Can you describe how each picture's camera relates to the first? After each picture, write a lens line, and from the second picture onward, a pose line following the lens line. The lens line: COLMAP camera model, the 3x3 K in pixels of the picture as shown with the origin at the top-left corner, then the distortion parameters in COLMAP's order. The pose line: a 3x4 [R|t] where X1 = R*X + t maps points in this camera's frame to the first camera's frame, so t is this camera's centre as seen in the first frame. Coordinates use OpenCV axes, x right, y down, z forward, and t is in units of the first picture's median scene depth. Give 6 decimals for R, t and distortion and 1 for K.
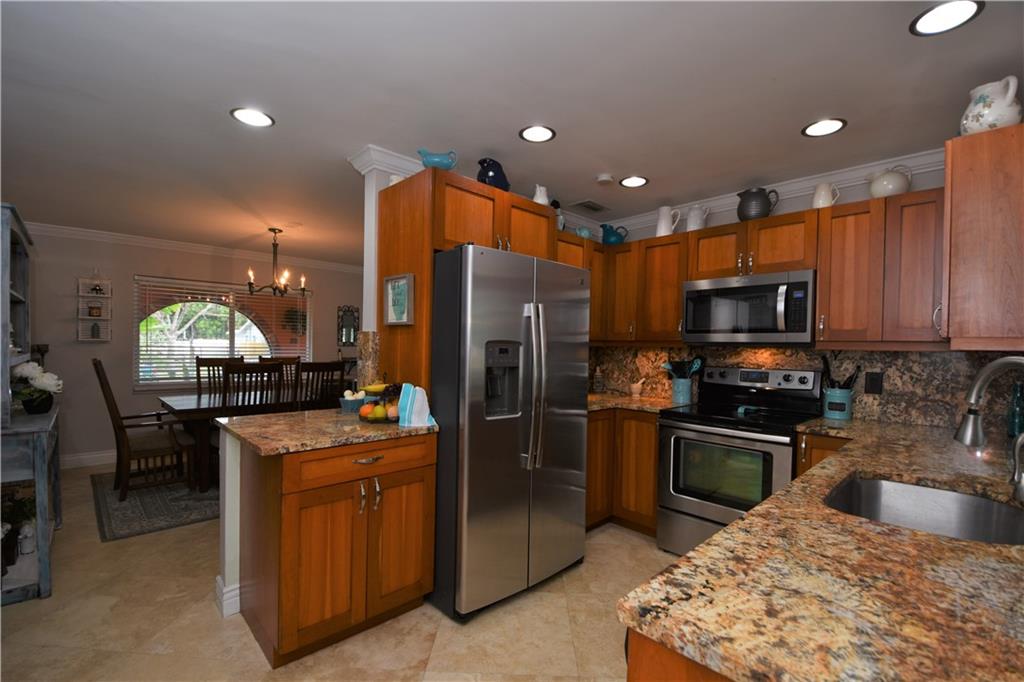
lens RADIAL K [[448.9, 0, 521.3], [0, 448.9, 353.0], [0, 0, 1]] dist [0.019783, -0.021217]
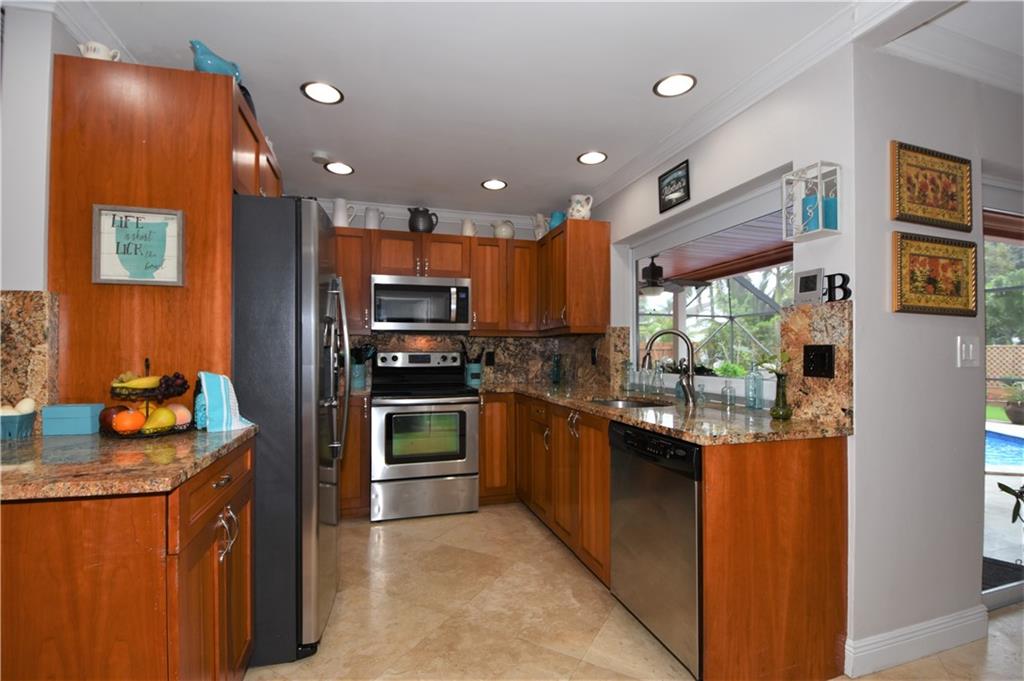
lens RADIAL K [[459.0, 0, 509.4], [0, 459.0, 354.5], [0, 0, 1]] dist [-0.000381, -0.000272]
pose [[0.471184, -0.020259, 0.881802, -0.547931], [0.022033, 0.999695, 0.011195, 0.036593], [-0.881760, 0.014154, 0.471486, 0.212485]]
